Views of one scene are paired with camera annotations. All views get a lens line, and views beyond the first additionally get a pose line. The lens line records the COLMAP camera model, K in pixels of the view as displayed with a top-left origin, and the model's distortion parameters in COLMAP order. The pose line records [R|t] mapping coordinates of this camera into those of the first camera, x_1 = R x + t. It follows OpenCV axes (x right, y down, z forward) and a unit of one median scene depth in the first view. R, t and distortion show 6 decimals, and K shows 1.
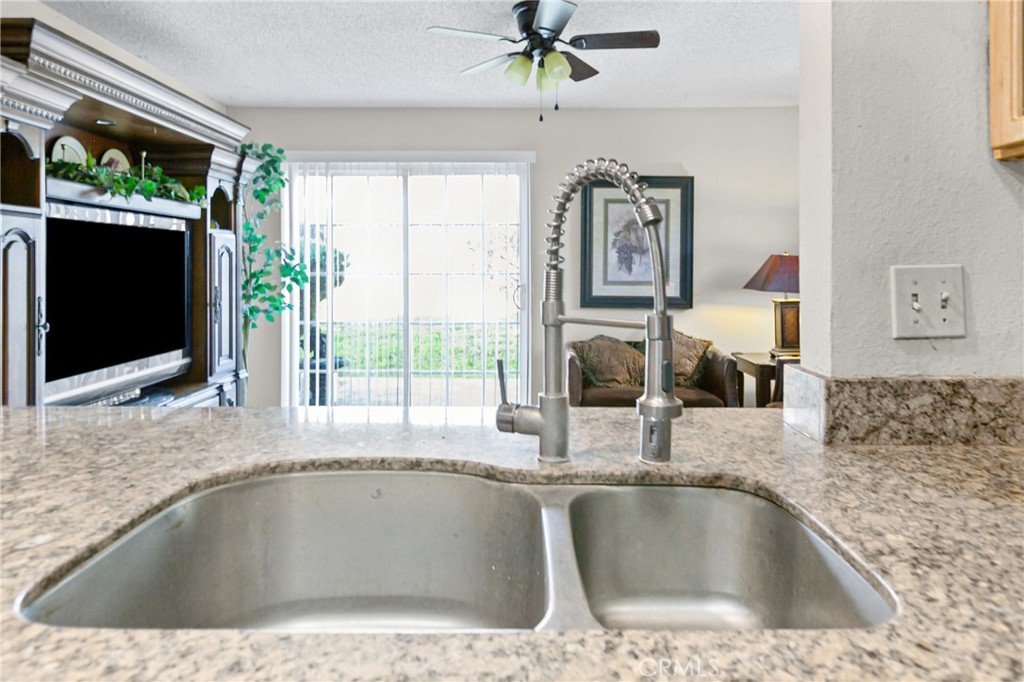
lens RADIAL K [[700.6, 0, 512.1], [0, 700.6, 254.0], [0, 0, 1]] dist [0.002345, 0.000200]
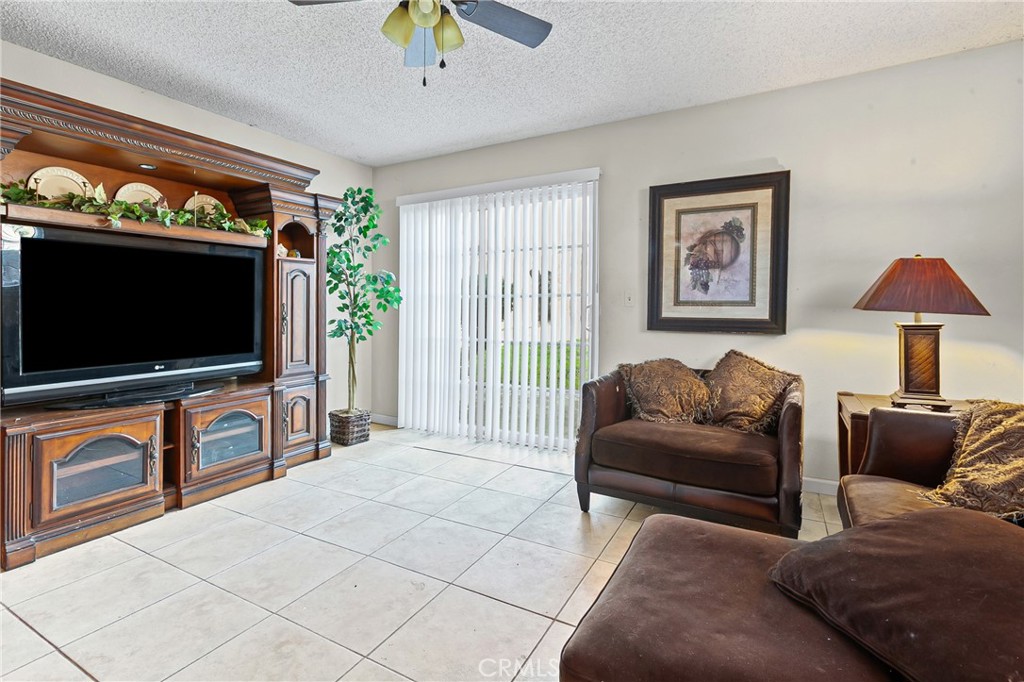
lens RADIAL K [[477.4, 0, 510.9], [0, 477.4, 309.4], [0, 0, 1]] dist [0.000762, 0.000003]
pose [[0.878950, -0.000782, -0.476913, 0.253796], [0.012533, 0.999691, 0.021459, 0.035452], [0.476749, -0.024838, 0.878688, 0.380843]]
